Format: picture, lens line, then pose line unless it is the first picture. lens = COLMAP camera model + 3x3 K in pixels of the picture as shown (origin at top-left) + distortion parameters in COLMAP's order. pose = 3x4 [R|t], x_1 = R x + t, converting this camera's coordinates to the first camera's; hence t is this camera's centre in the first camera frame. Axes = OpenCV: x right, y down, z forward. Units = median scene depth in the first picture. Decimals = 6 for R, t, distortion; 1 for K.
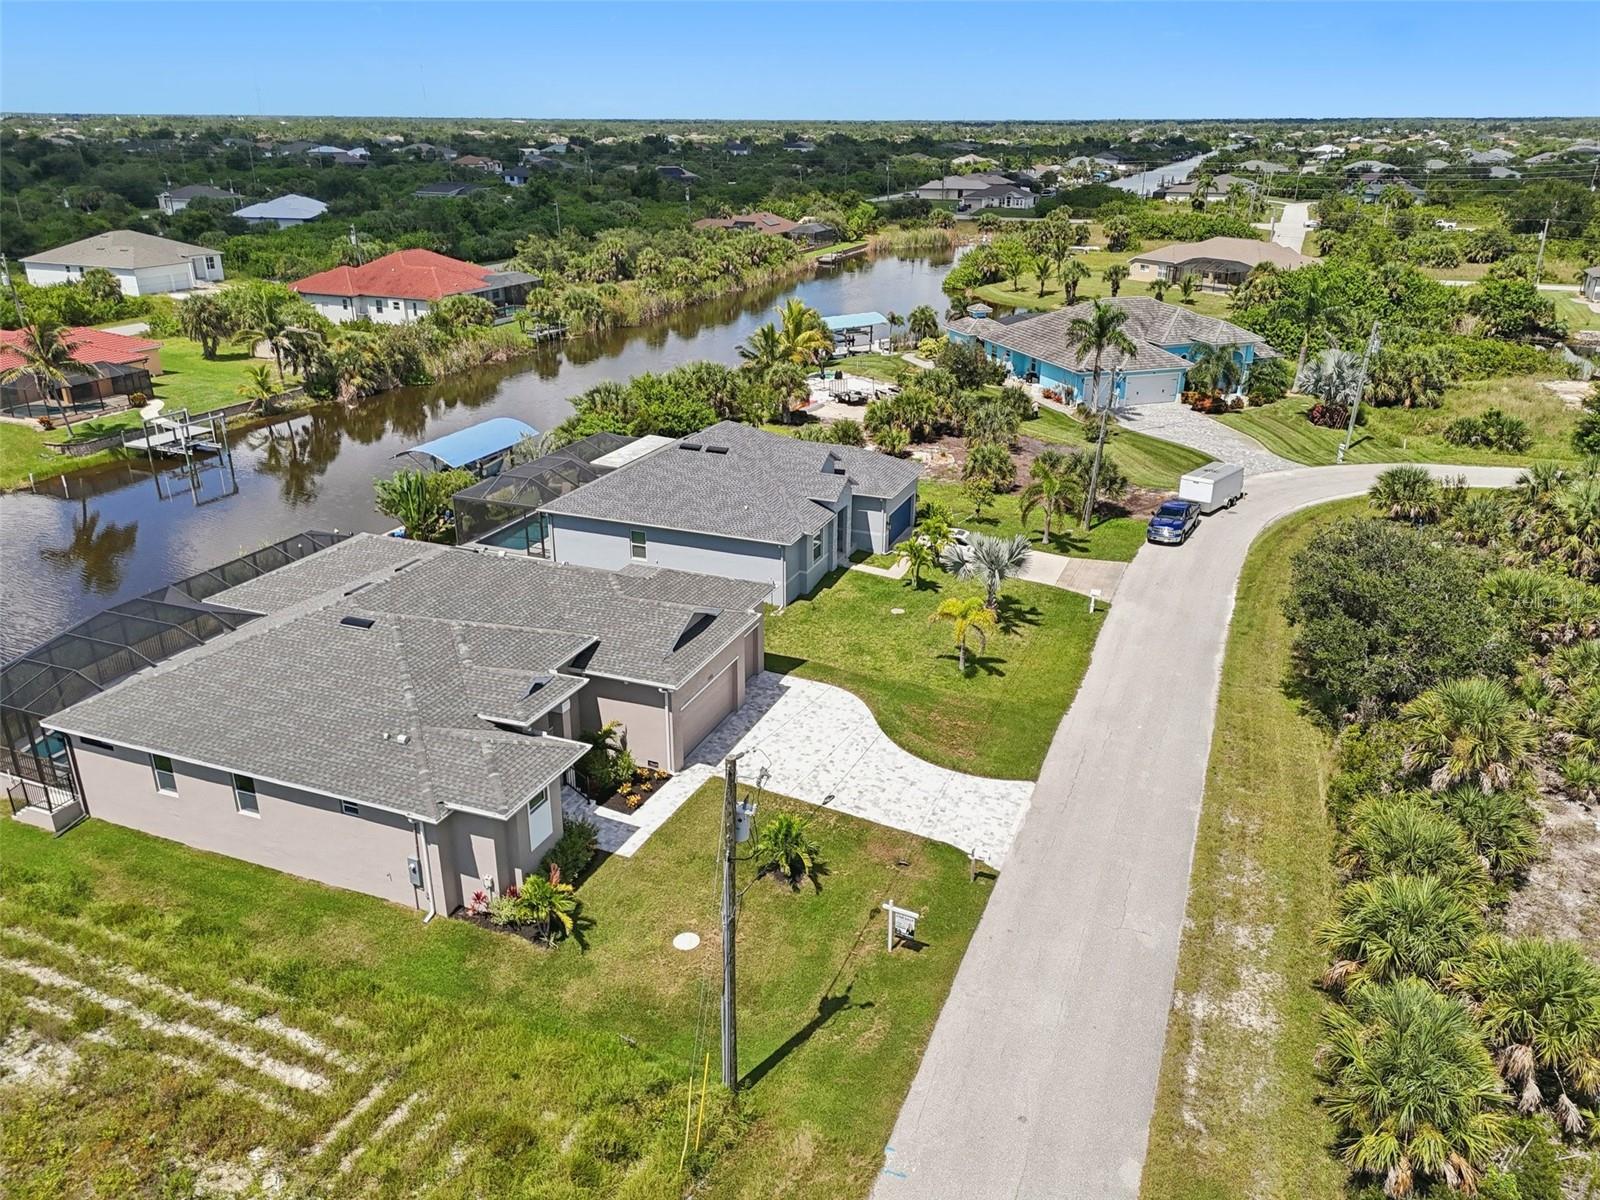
lens RADIAL K [[1174.0, 0, 801.8], [0, 1174.0, 595.3], [0, 0, 1]] dist [0.070547, -0.060333]
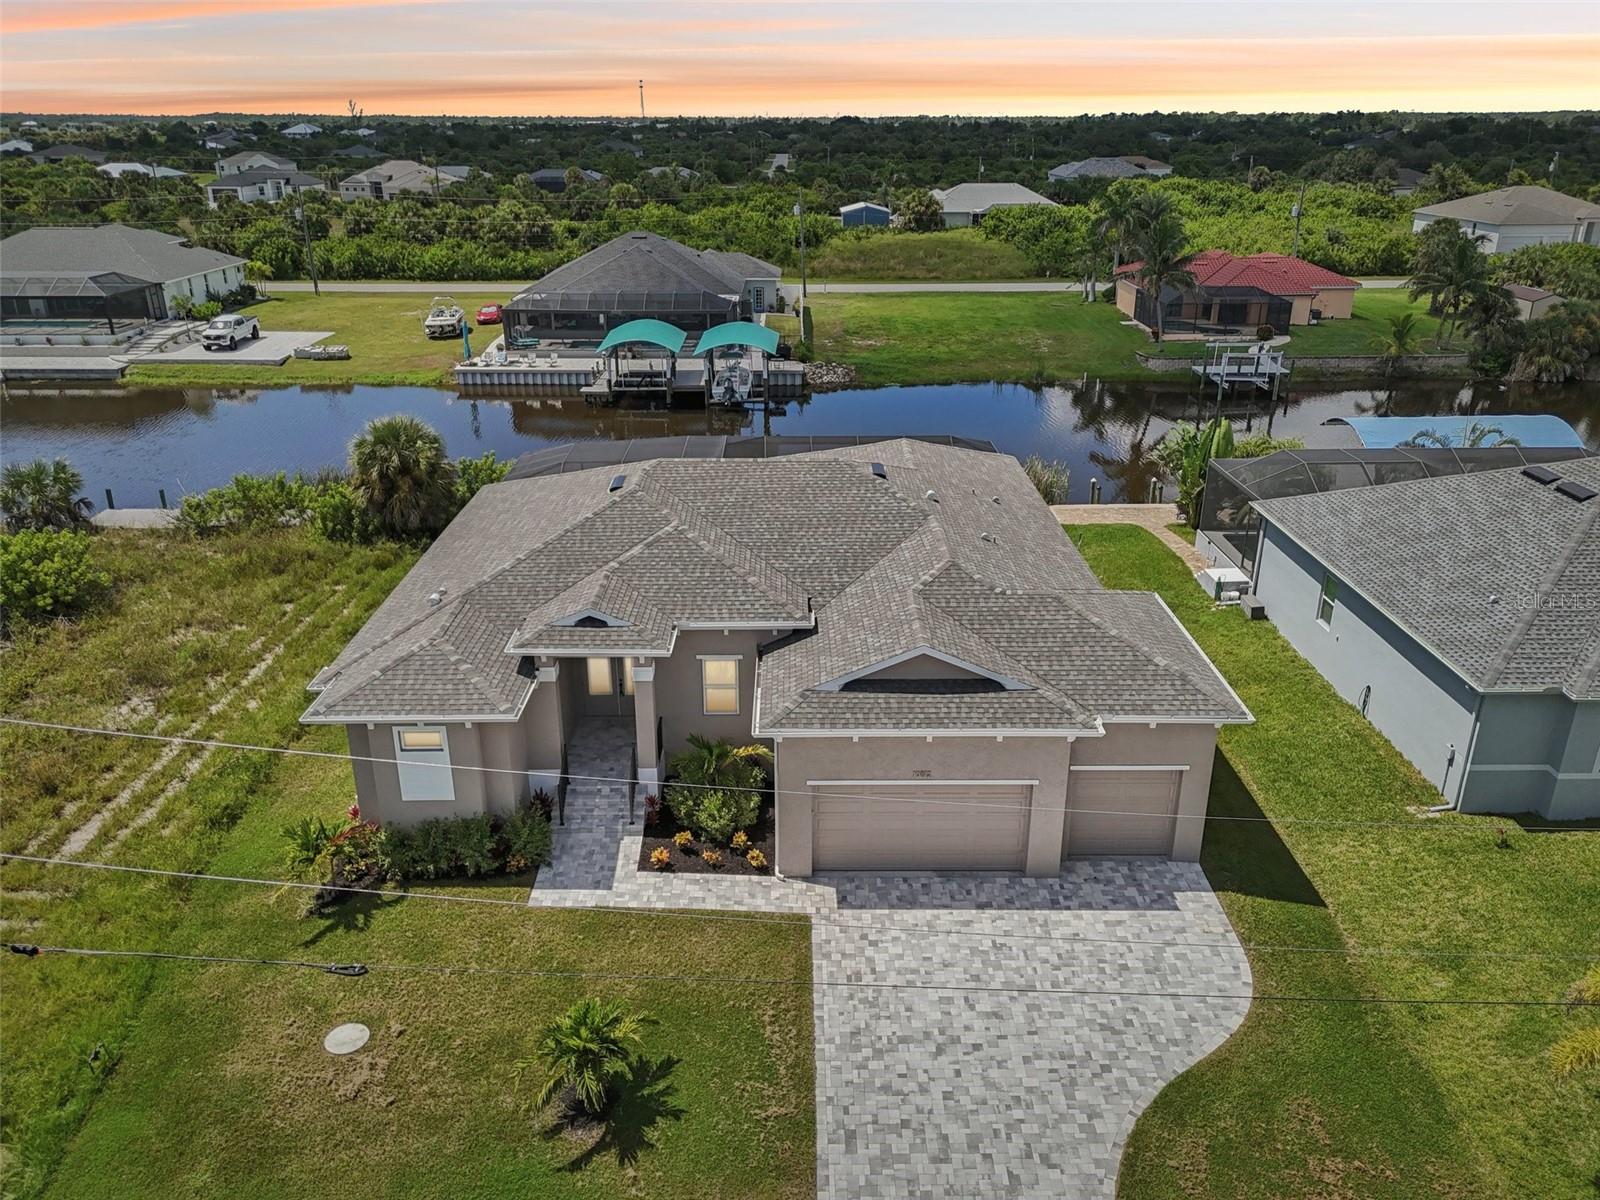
lens RADIAL K [[1174.0, 0, 801.8], [0, 1174.0, 595.3], [0, 0, 1]] dist [0.070547, -0.060333]
pose [[0.382019, 0.342693, -0.858267, 0.254750], [-0.341483, 0.915323, 0.213479, -0.078545], [0.858750, 0.211530, 0.466695, 0.478002]]
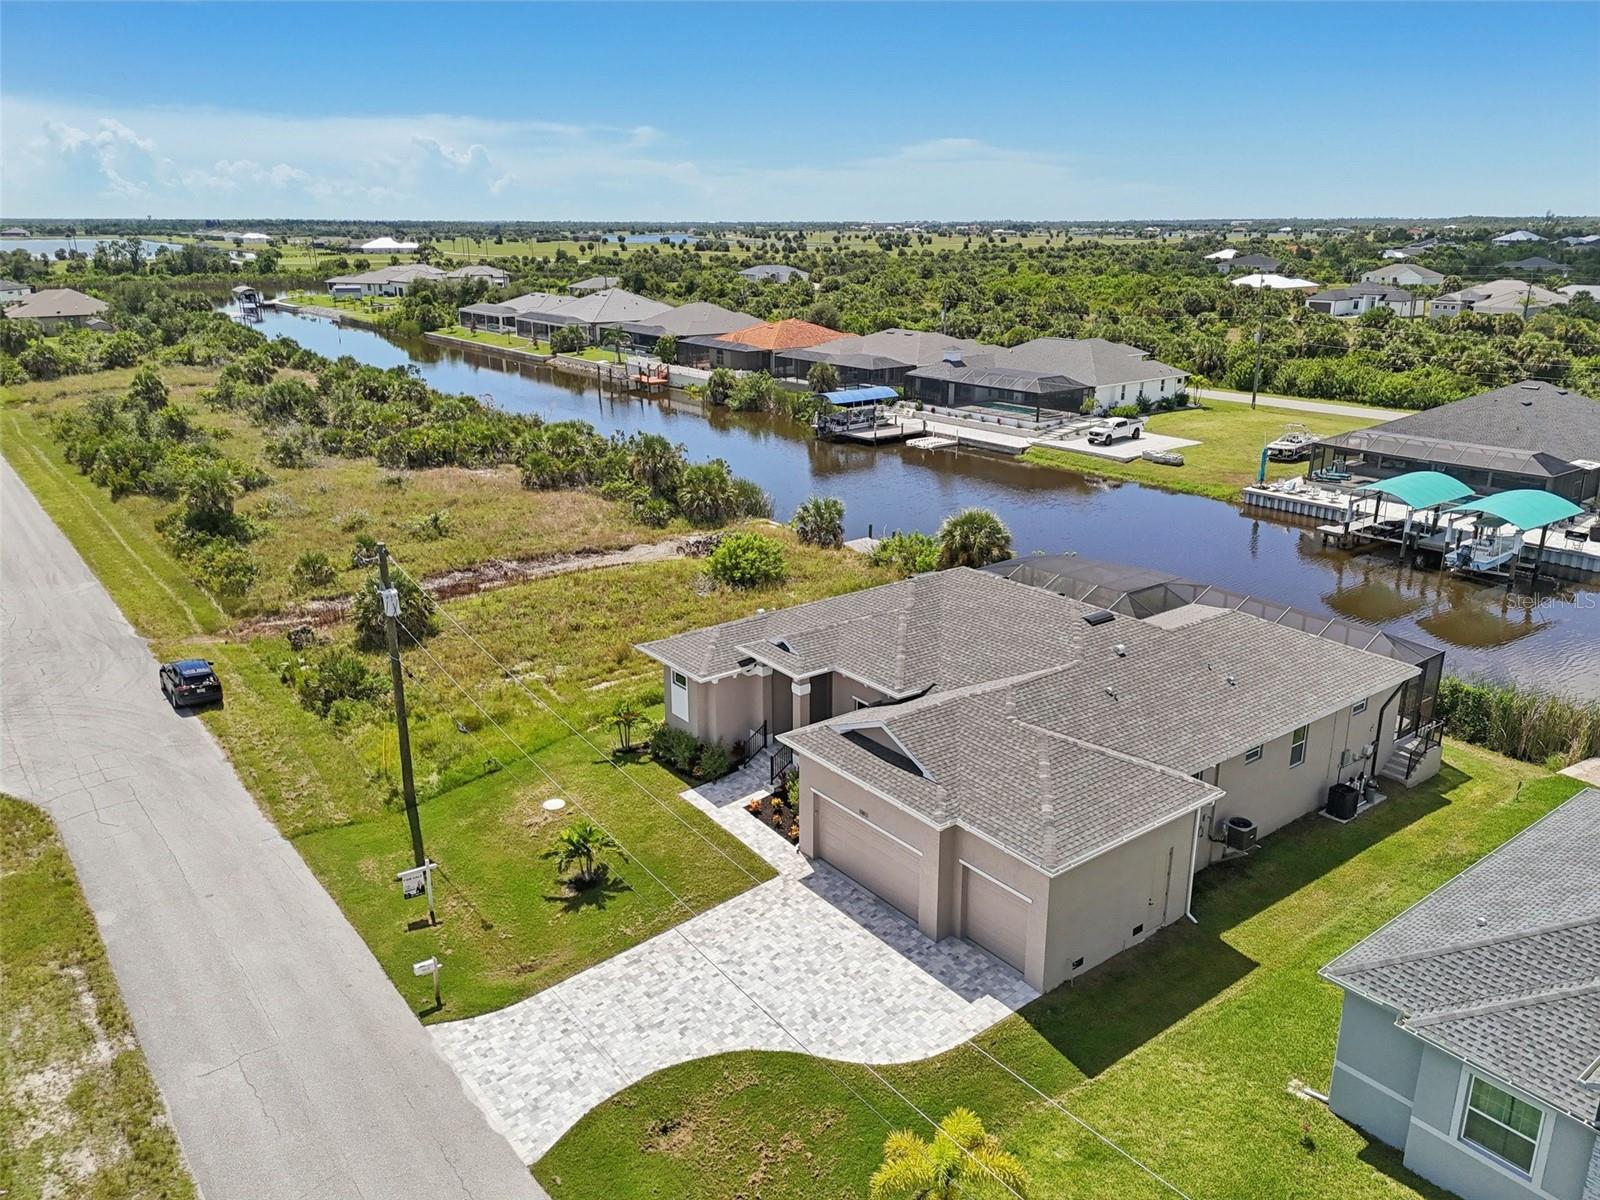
lens RADIAL K [[1179.1, 0, 802.6], [0, 1179.1, 601.5], [0, 0, 1]] dist [0.068080, -0.057196]
pose [[-0.506780, 0.261636, -0.821414, 0.384778], [-0.320593, 0.827296, 0.461303, -0.276421], [0.800246, 0.497119, -0.335378, 0.828336]]
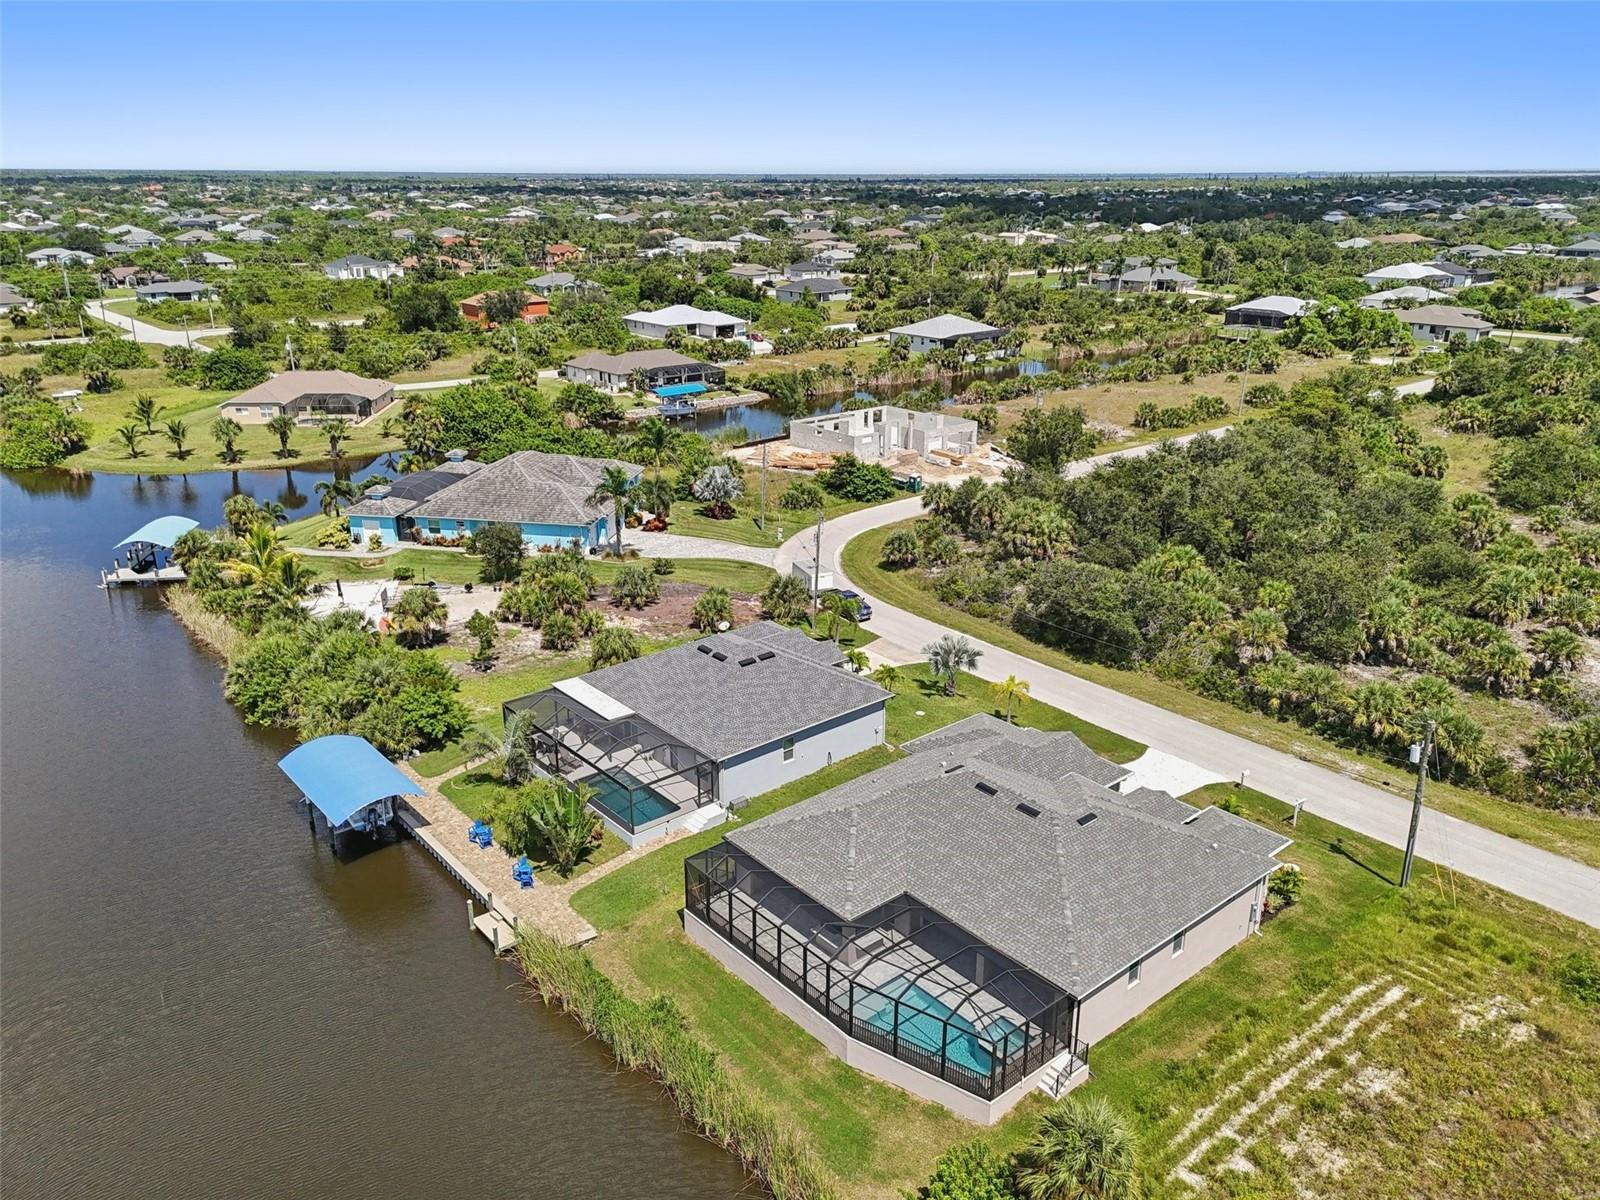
lens RADIAL K [[1175.6, 0, 800.0], [0, 1175.6, 600.0], [0, 0, 1]] dist [0.108169, -0.134499]
pose [[0.470552, -0.299983, 0.829814, -1.036340], [0.329657, 0.932104, 0.150027, -0.345380], [-0.818478, 0.202958, 0.537495, 0.302038]]
